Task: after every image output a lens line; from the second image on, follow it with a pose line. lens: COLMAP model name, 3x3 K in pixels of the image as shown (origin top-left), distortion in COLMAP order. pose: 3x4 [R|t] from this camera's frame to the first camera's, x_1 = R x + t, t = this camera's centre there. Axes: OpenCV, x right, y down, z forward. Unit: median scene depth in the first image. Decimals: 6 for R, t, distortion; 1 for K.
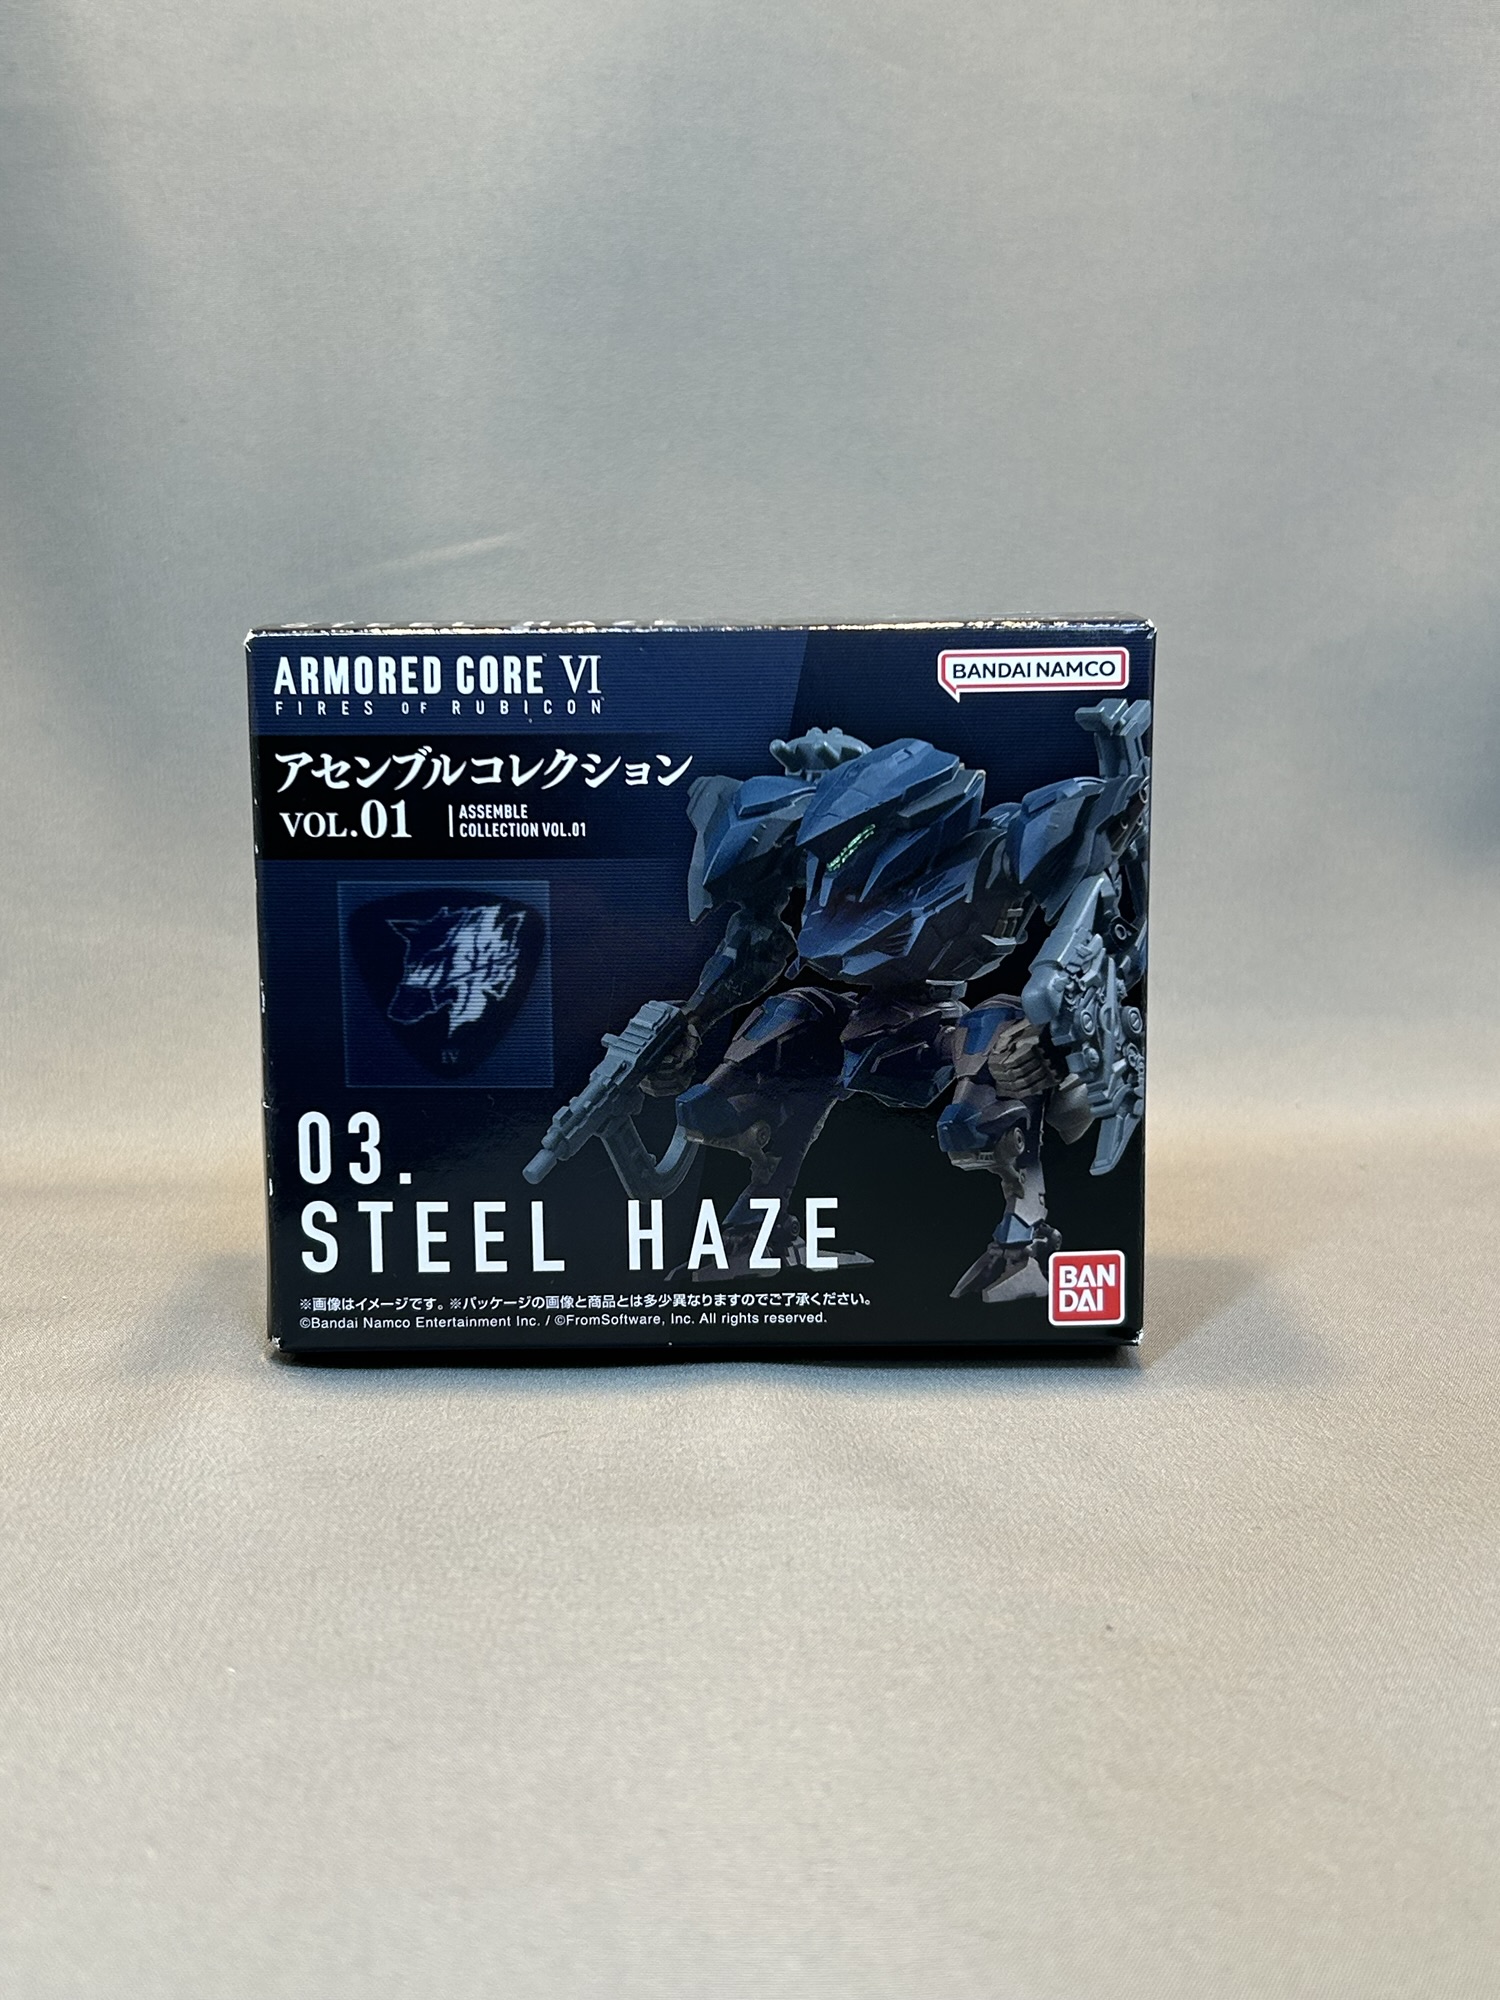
lens RADIAL K [[2345.0, 0, 750.0], [0, 2345.0, 1000.0], [0, 0, 1]] dist [0.235607, -0.571762]
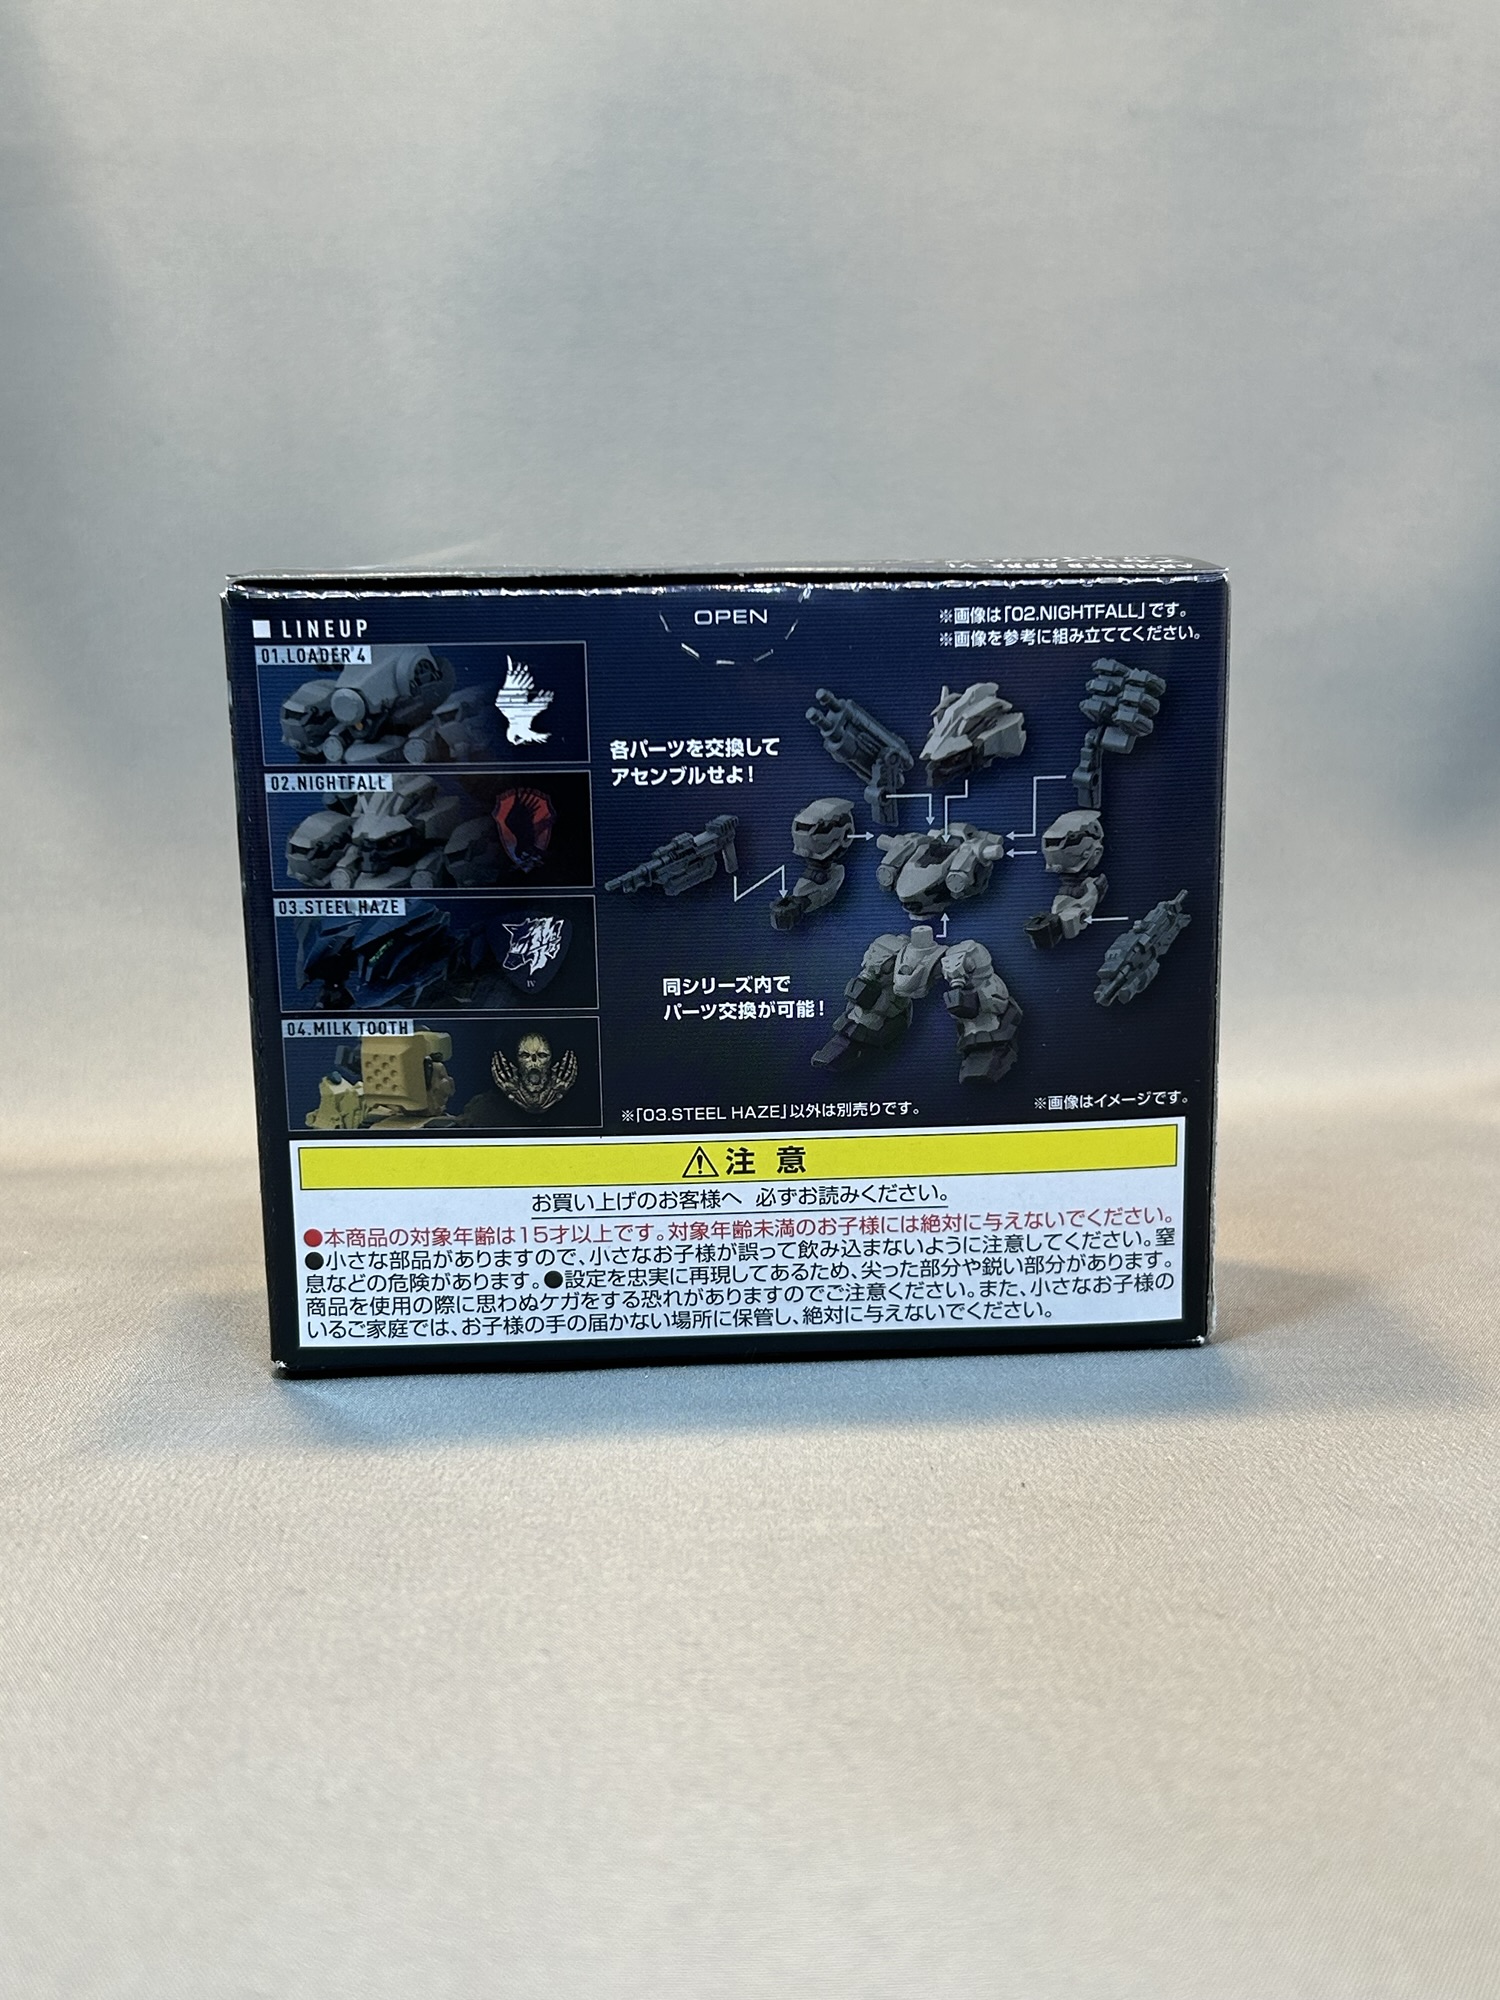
lens RADIAL K [[2331.5, 0, 750.0], [0, 2331.5, 1000.0], [0, 0, 1]] dist [0.231919, -0.648055]
pose [[0.999553, -0.021570, -0.020681, 0.067215], [0.020526, 0.998568, -0.049407, 0.105959], [0.021718, 0.048961, 0.998565, -0.018188]]
